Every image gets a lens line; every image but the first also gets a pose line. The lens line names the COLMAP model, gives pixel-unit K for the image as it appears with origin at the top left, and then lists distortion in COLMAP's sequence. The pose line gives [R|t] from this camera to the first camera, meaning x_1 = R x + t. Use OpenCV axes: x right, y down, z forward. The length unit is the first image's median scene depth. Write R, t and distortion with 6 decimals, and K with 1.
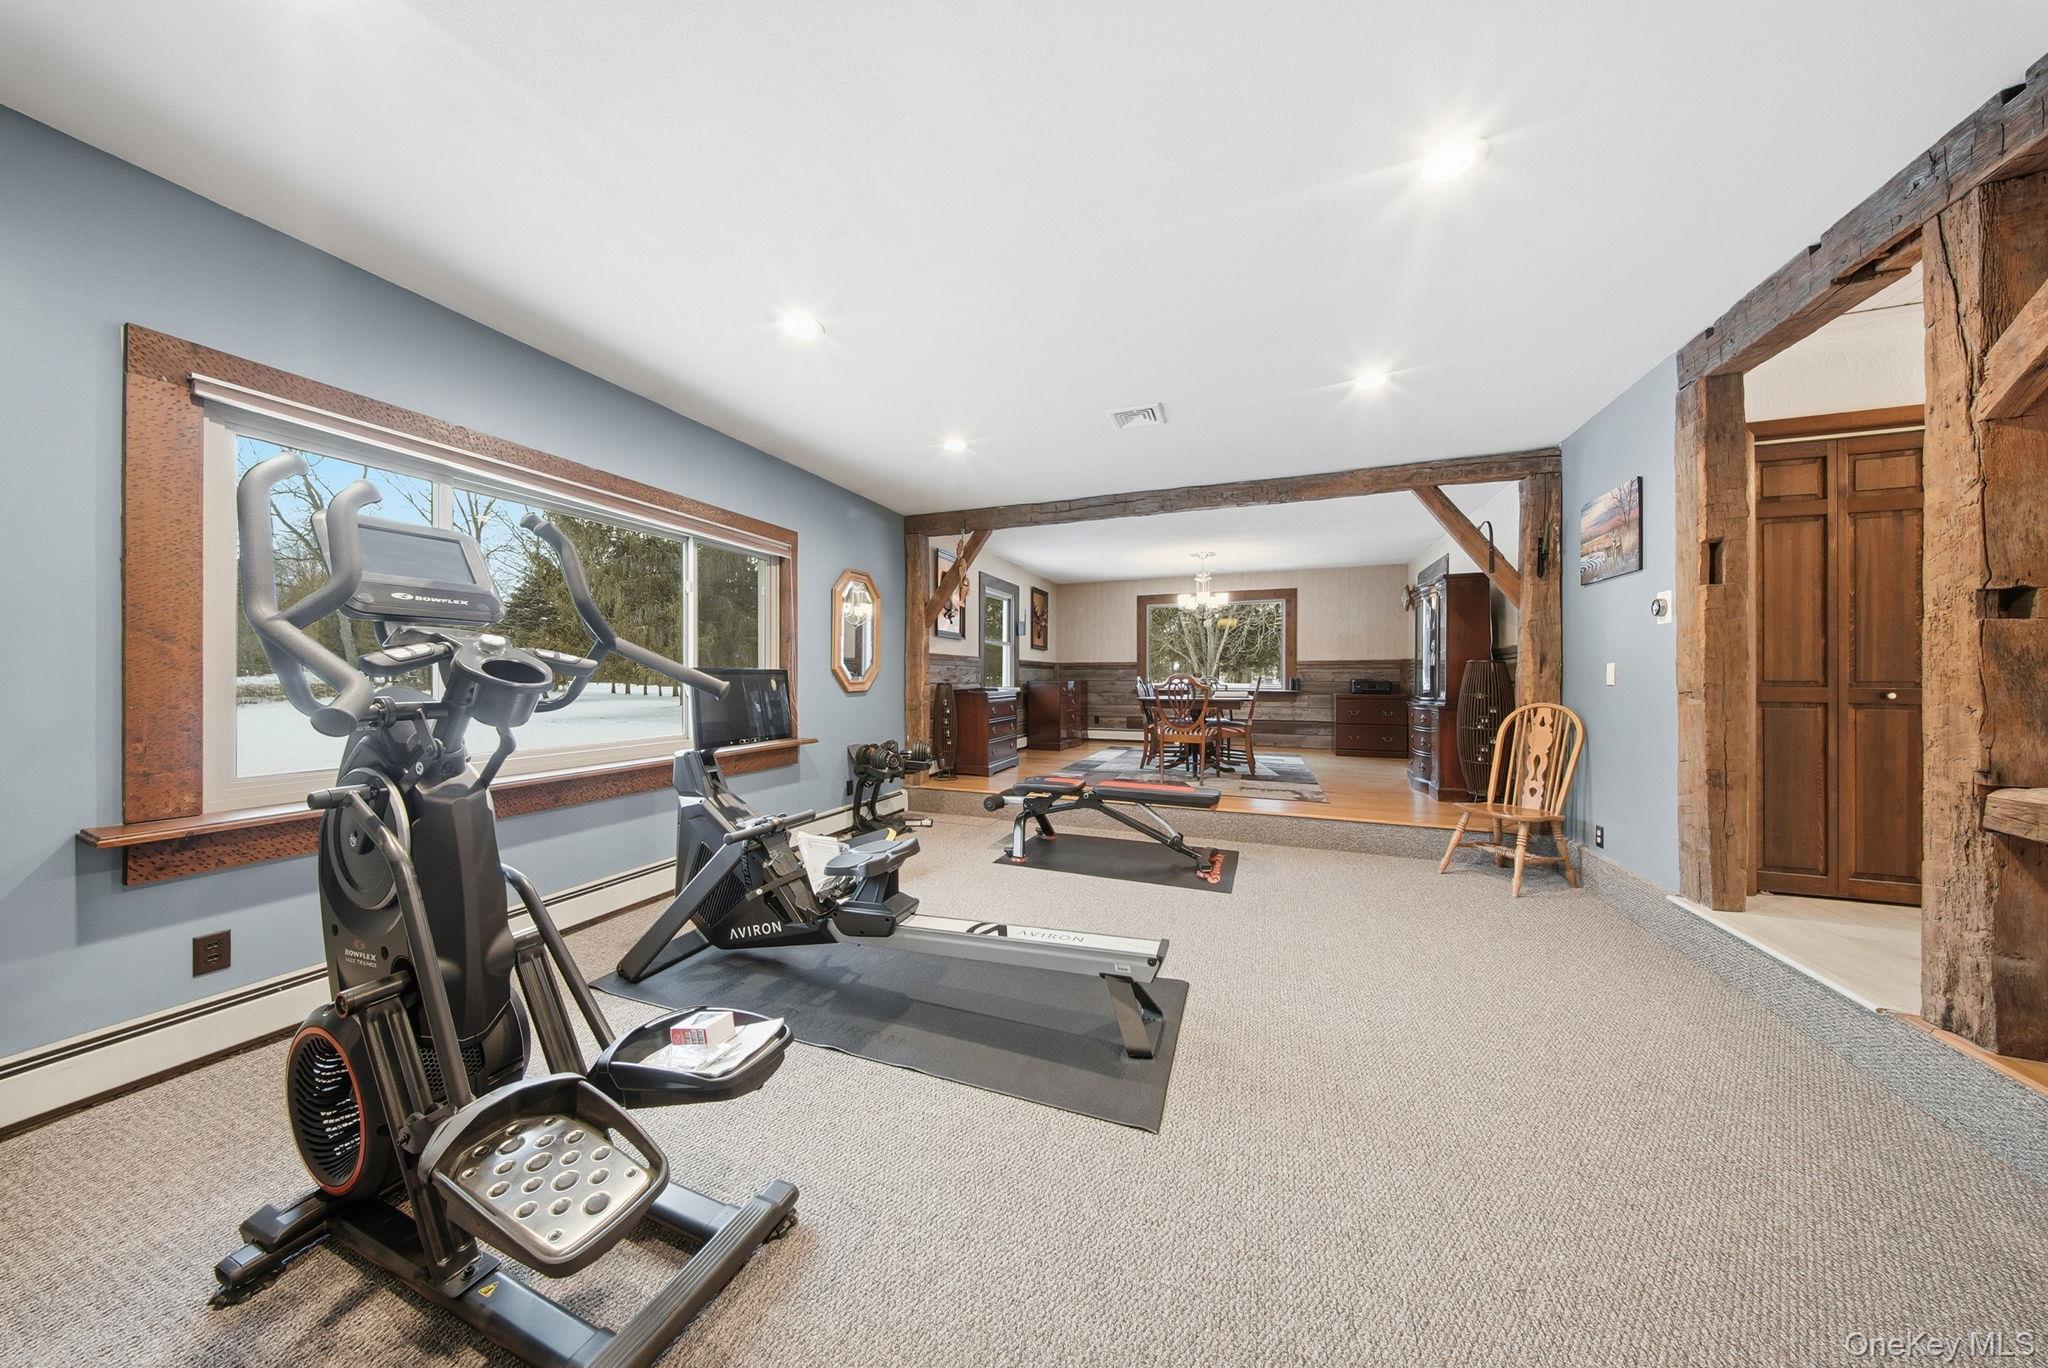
lens RADIAL K [[627.4, 0, 1012.0], [0, 627.4, 679.0], [0, 0, 1]] dist [0.000502, 0.000026]
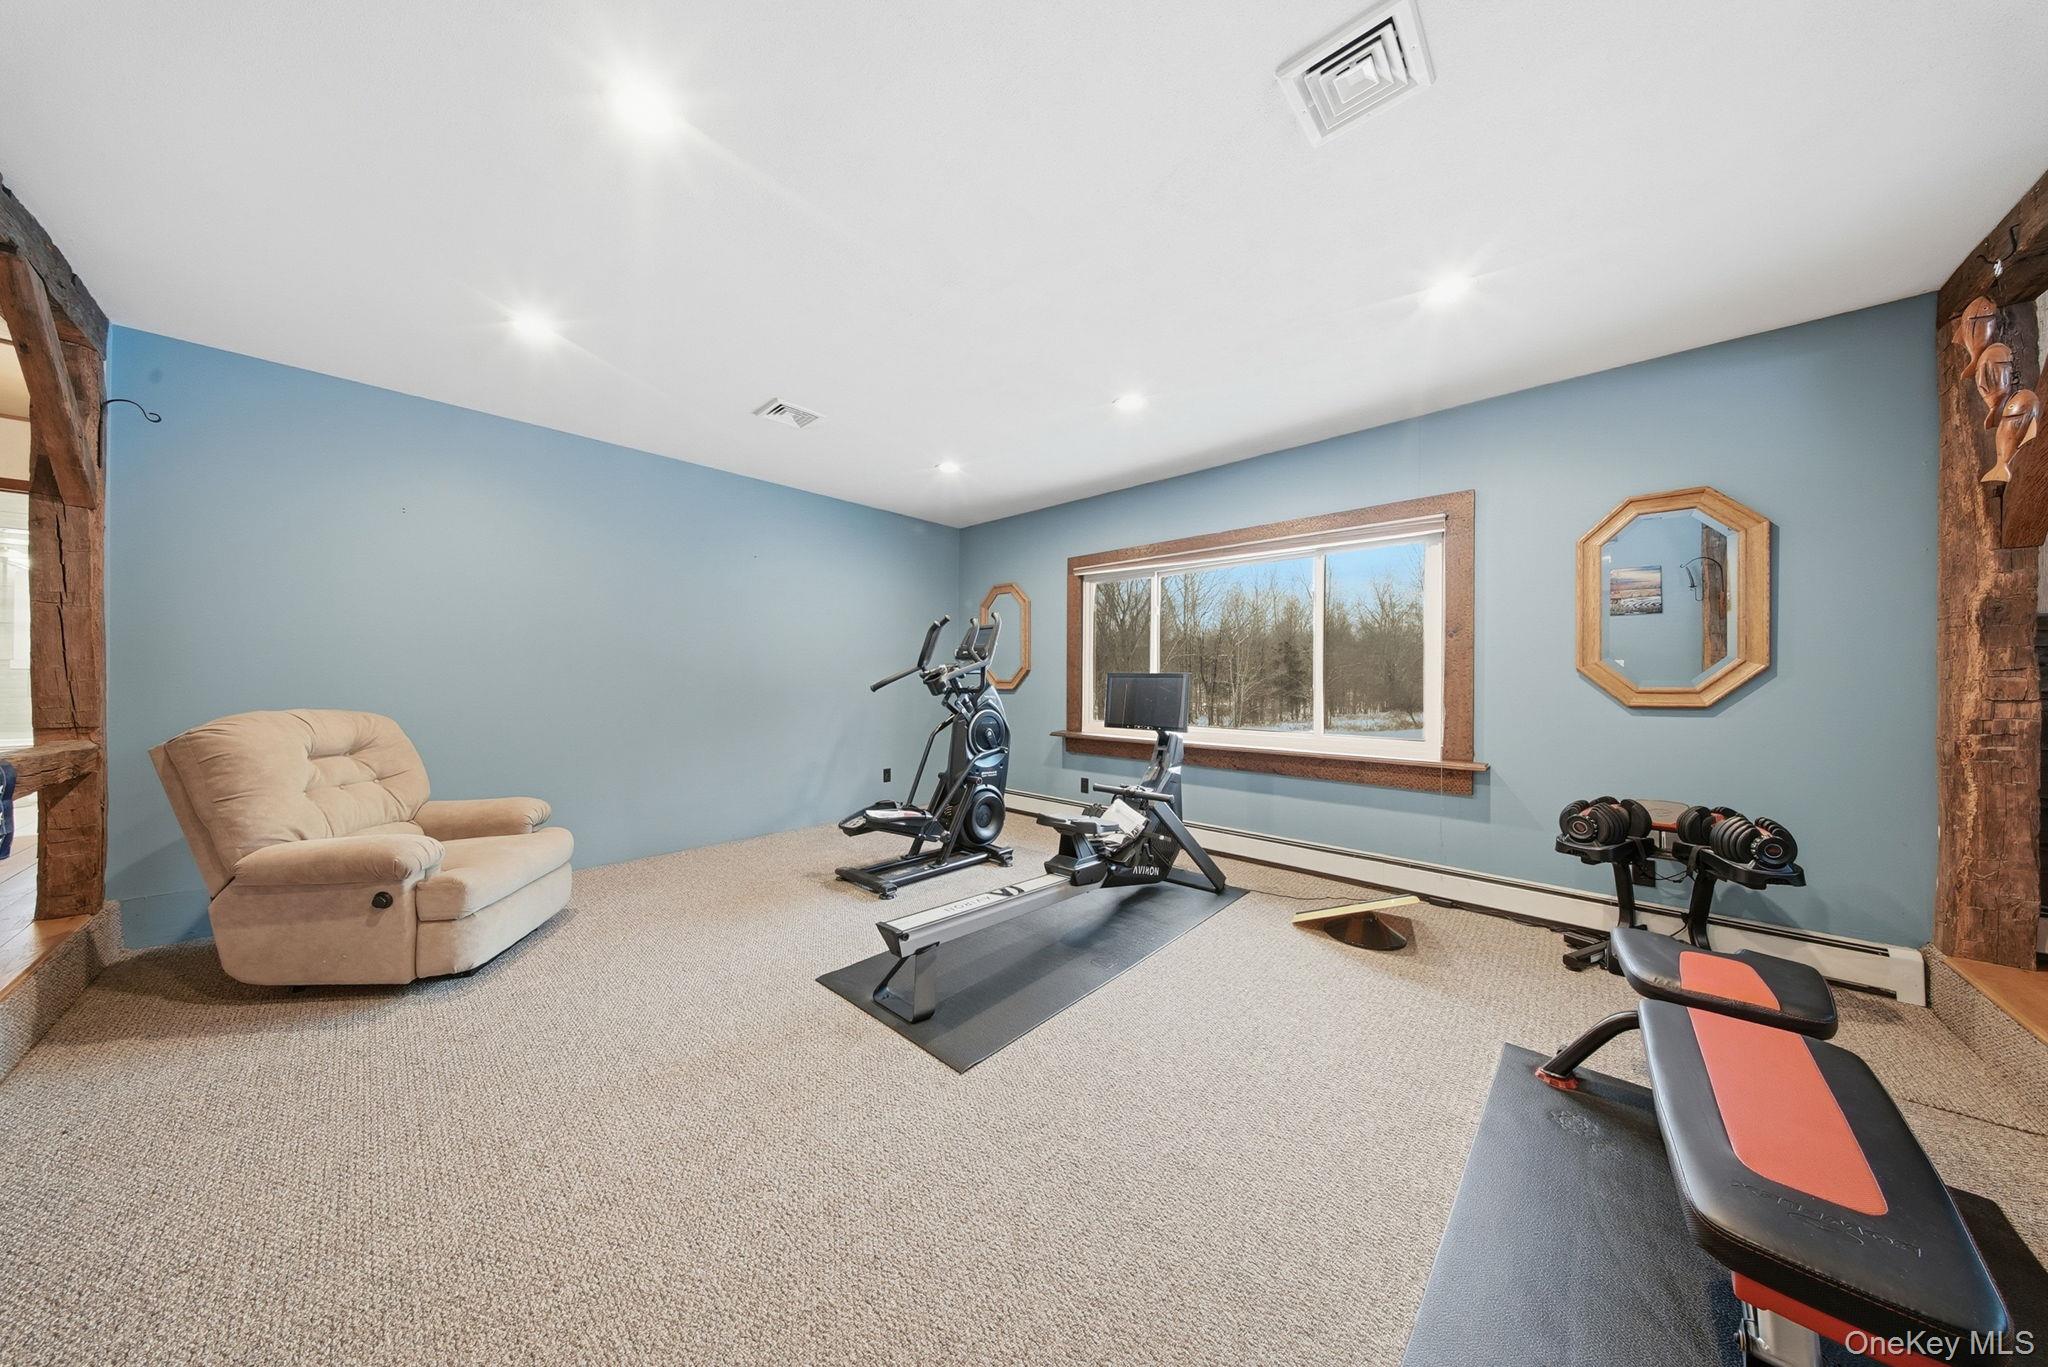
lens RADIAL K [[627.4, 0, 1018.8], [0, 627.4, 679.2], [0, 0, 1]] dist [0.000502, 0.000026]
pose [[-0.365067, -0.000939, -0.930981, 1.237604], [-0.002290, 0.999997, -0.000111, -0.004636], [0.930979, 0.002091, -0.365068, 1.686847]]
